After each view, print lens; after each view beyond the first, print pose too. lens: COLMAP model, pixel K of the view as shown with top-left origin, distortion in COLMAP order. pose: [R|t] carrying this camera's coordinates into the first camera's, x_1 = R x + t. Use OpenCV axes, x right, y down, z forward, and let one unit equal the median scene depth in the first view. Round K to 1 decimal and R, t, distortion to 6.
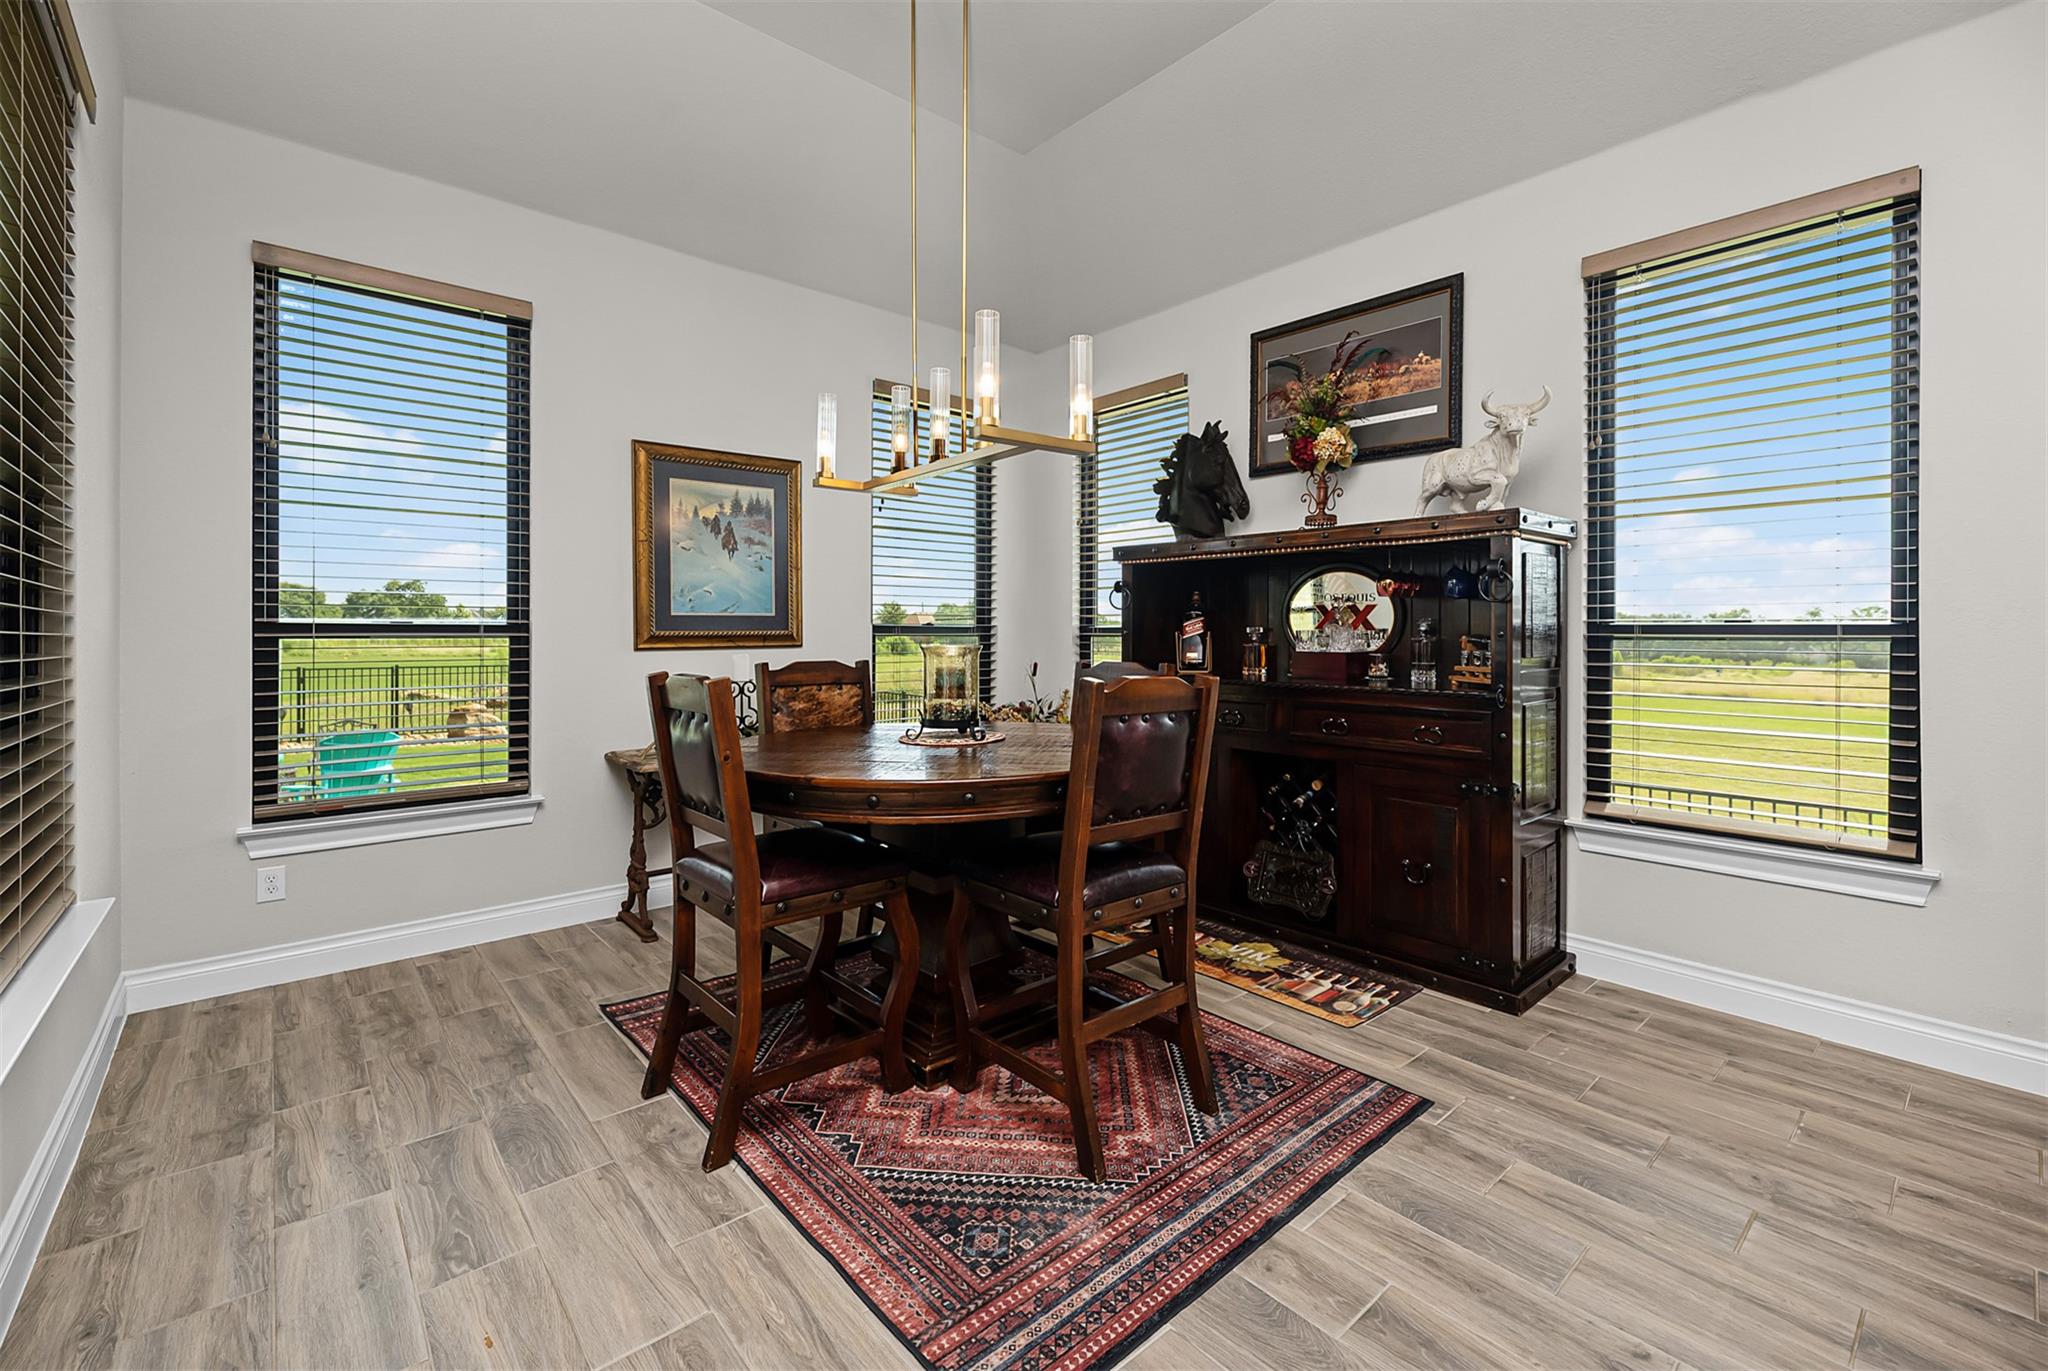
lens RADIAL K [[869.6, 0, 1029.7], [0, 869.6, 633.1], [0, 0, 1]] dist [0.000482, -0.000338]
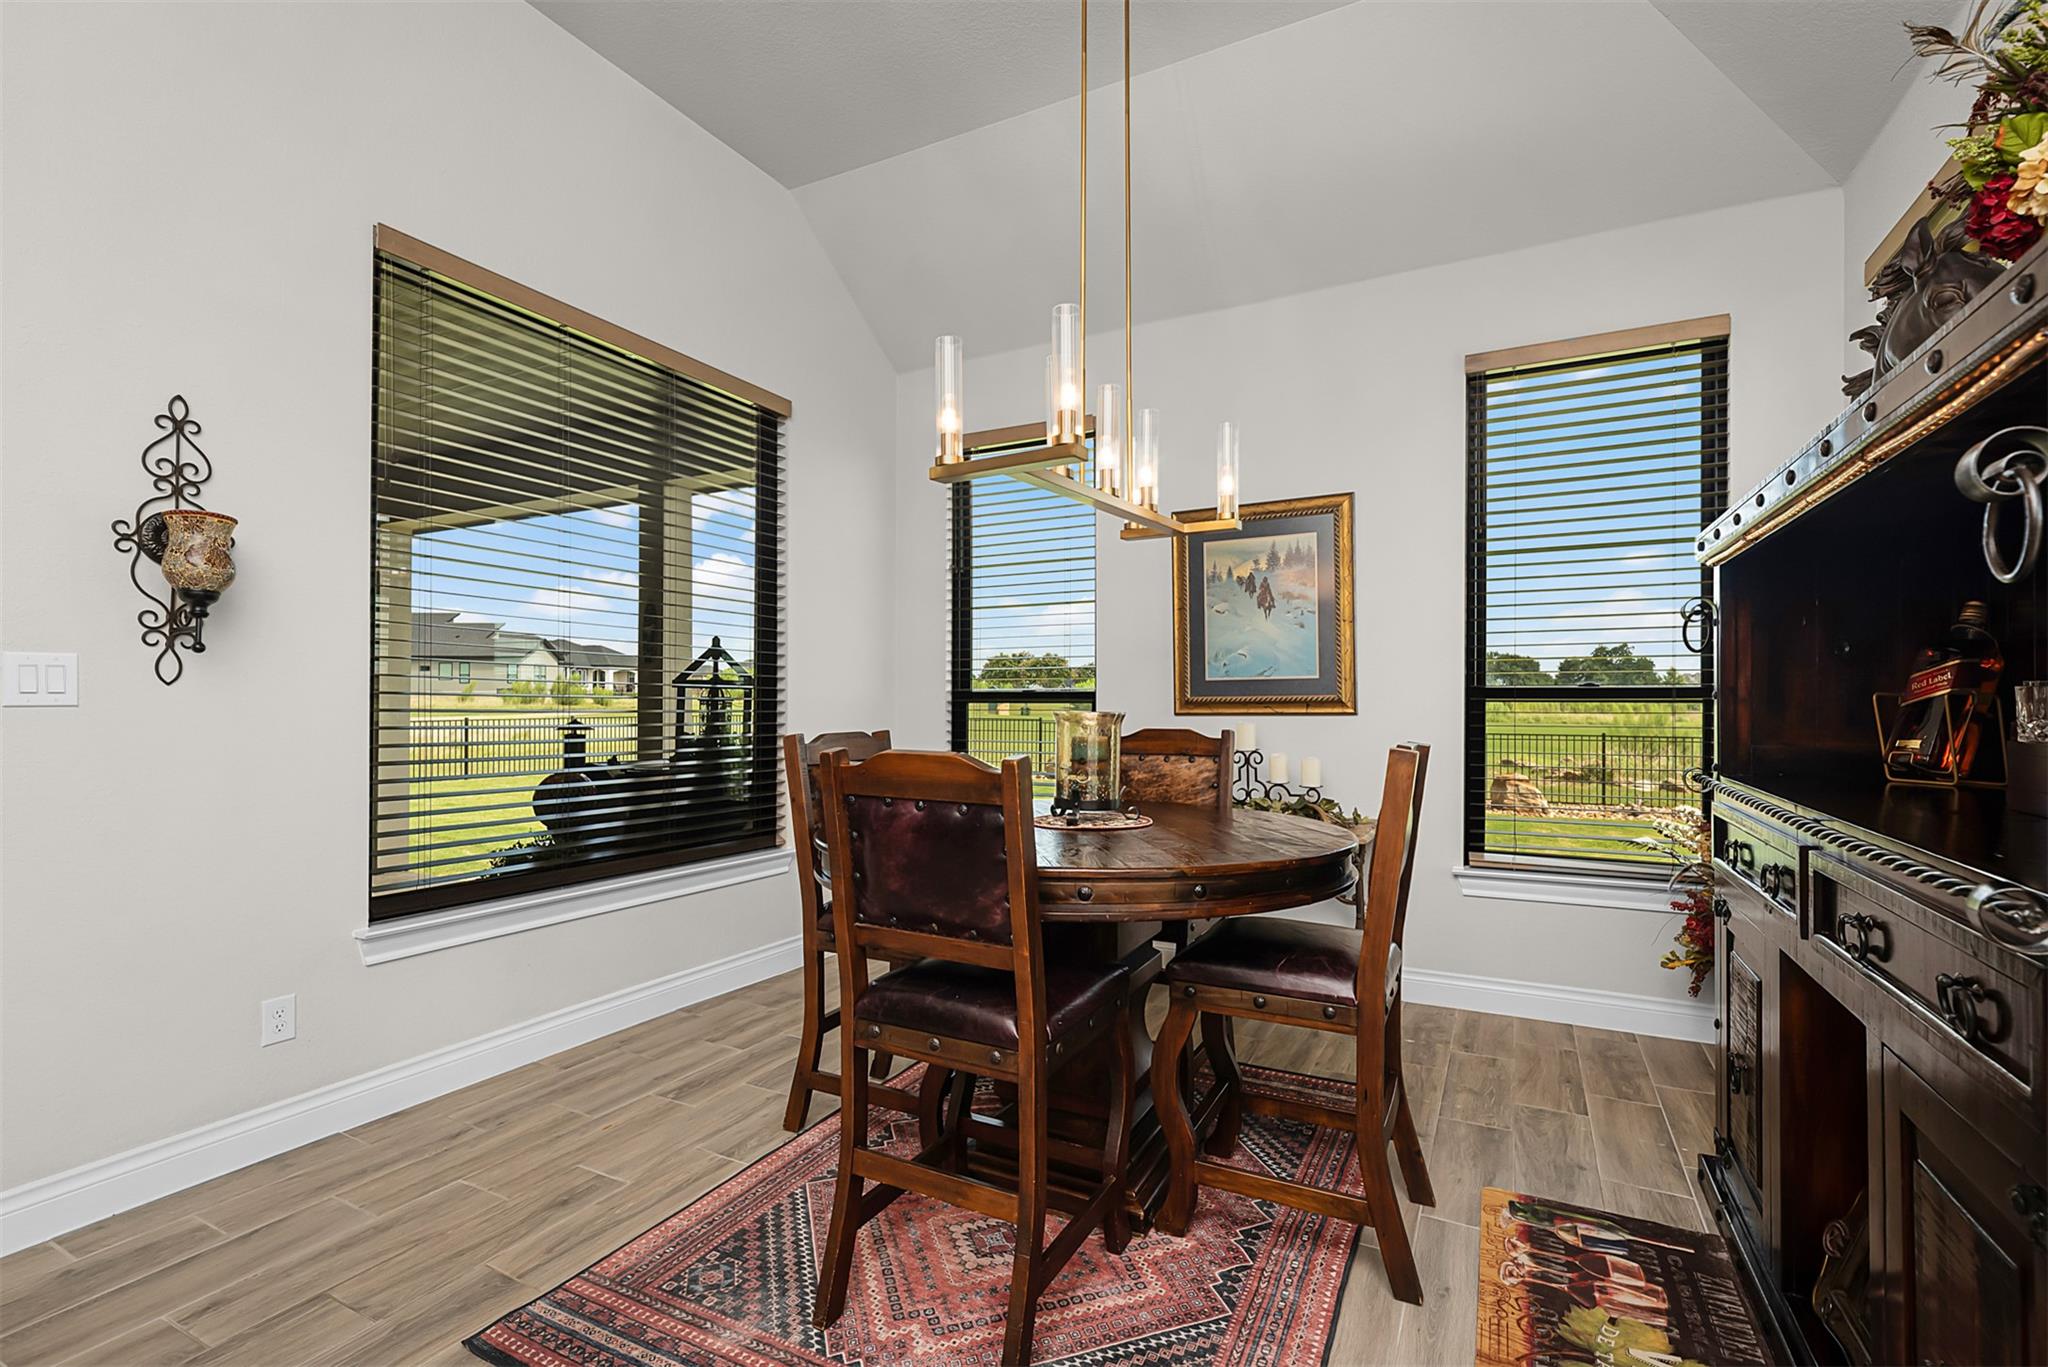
lens RADIAL K [[924.1, 0, 1025.3], [0, 924.1, 703.5], [0, 0, 1]] dist [-0.016226, 0.000548]
pose [[0.362626, 0.000365, -0.931935, 0.517140], [0.005781, 0.999980, 0.002641, 0.001818], [0.931917, -0.006345, 0.362616, 0.440855]]
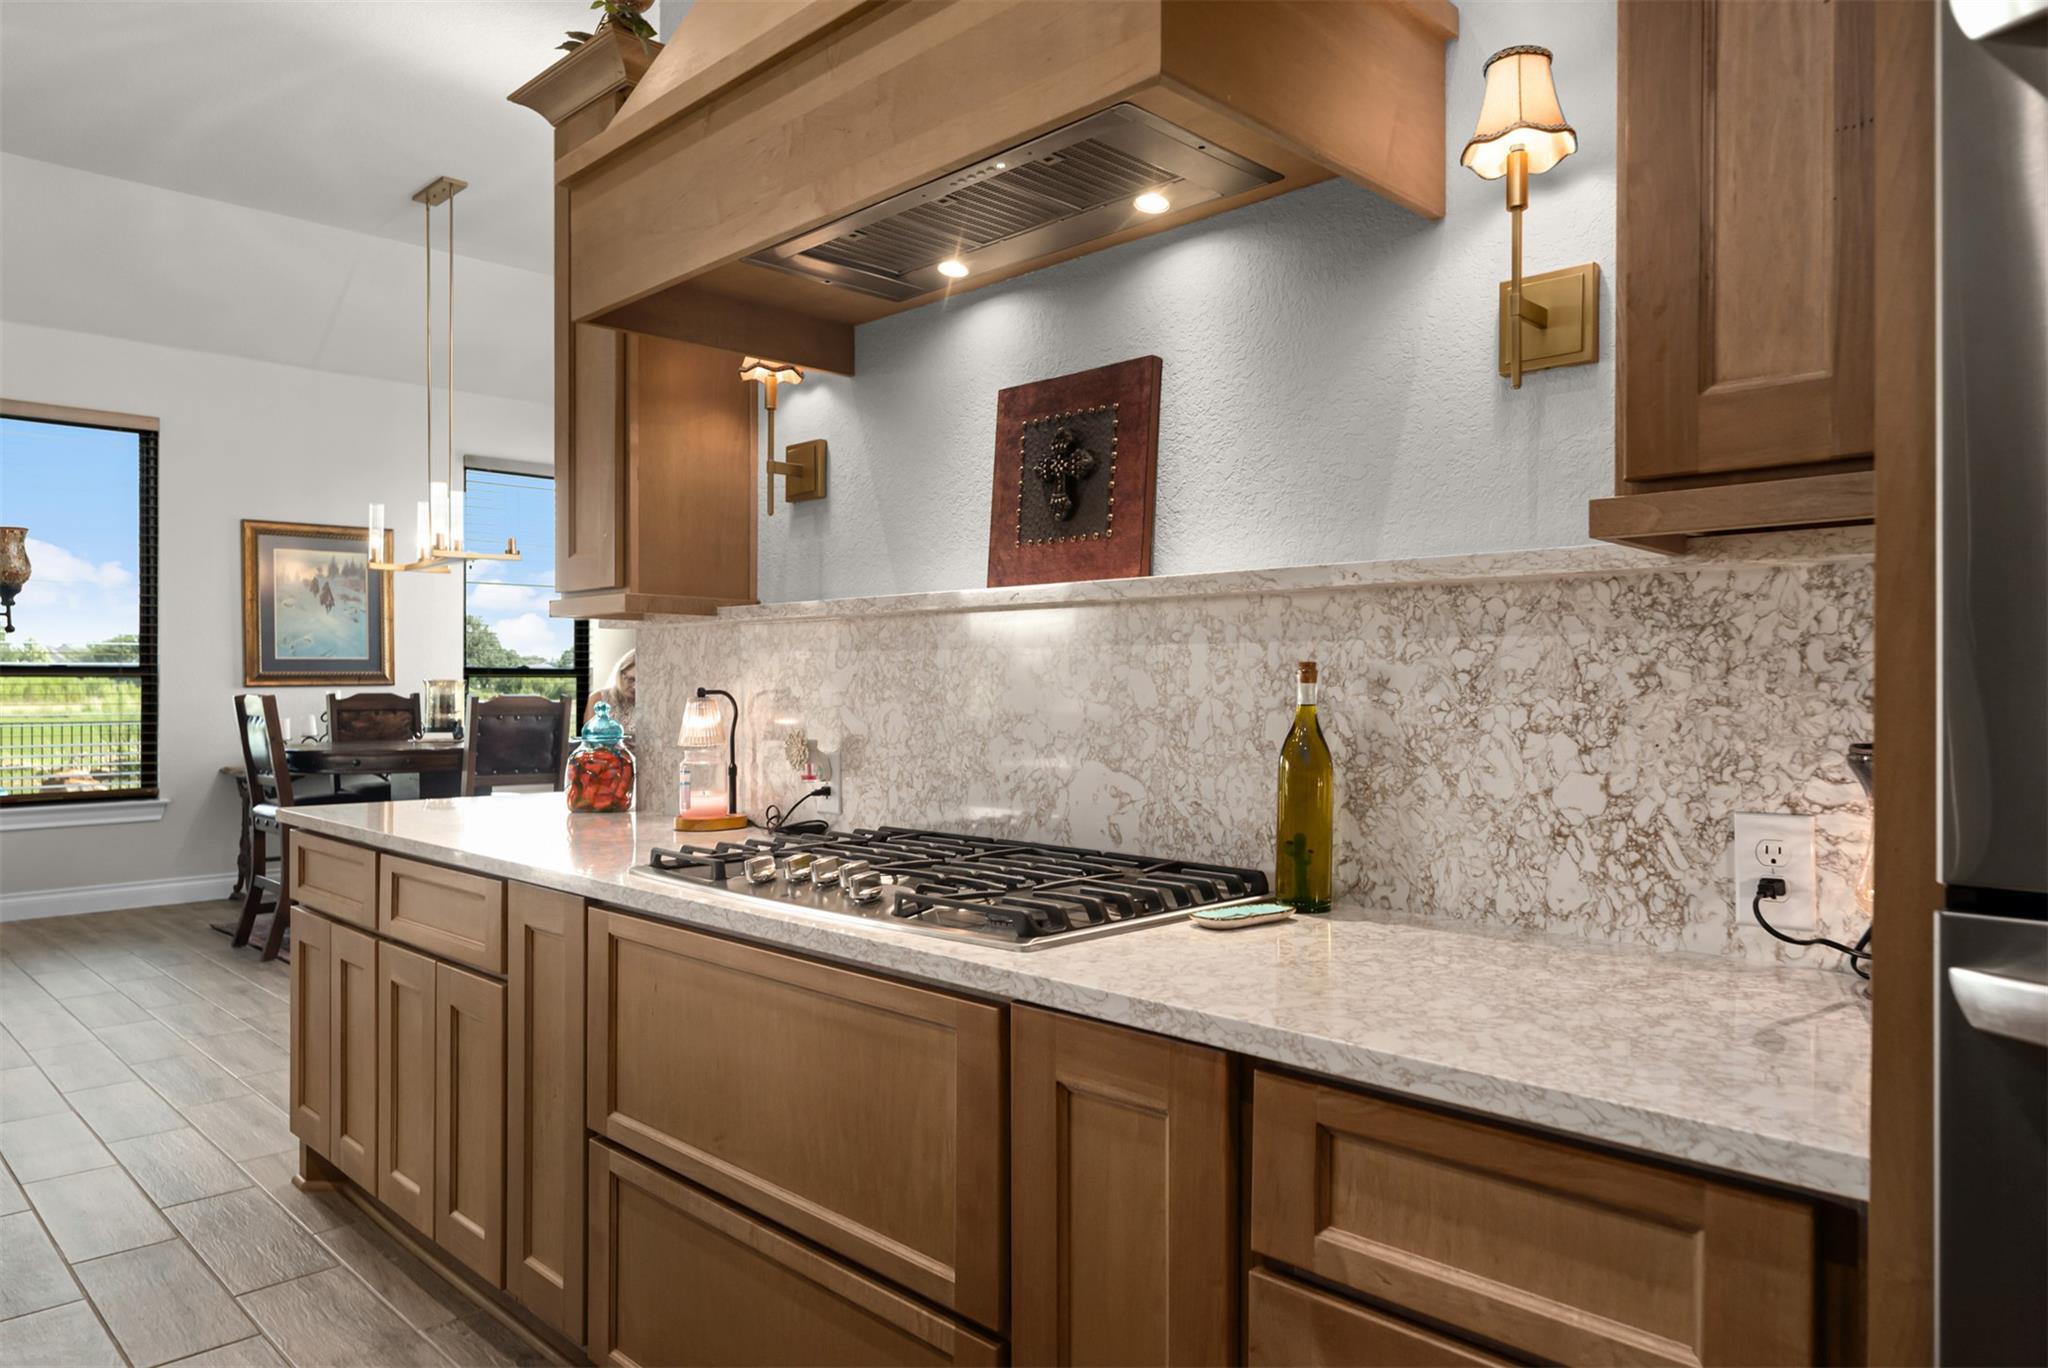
lens RADIAL K [[1315.7, 0, 1024.0], [0, 1315.7, 684.0], [0, 0, 1]] dist [-0.001986, -0.001320]
pose [[0.997613, 0.001517, 0.069031, 0.548002], [-0.001792, 0.999991, 0.003924, 0.006399], [-0.069024, -0.004039, 0.997607, -0.989455]]
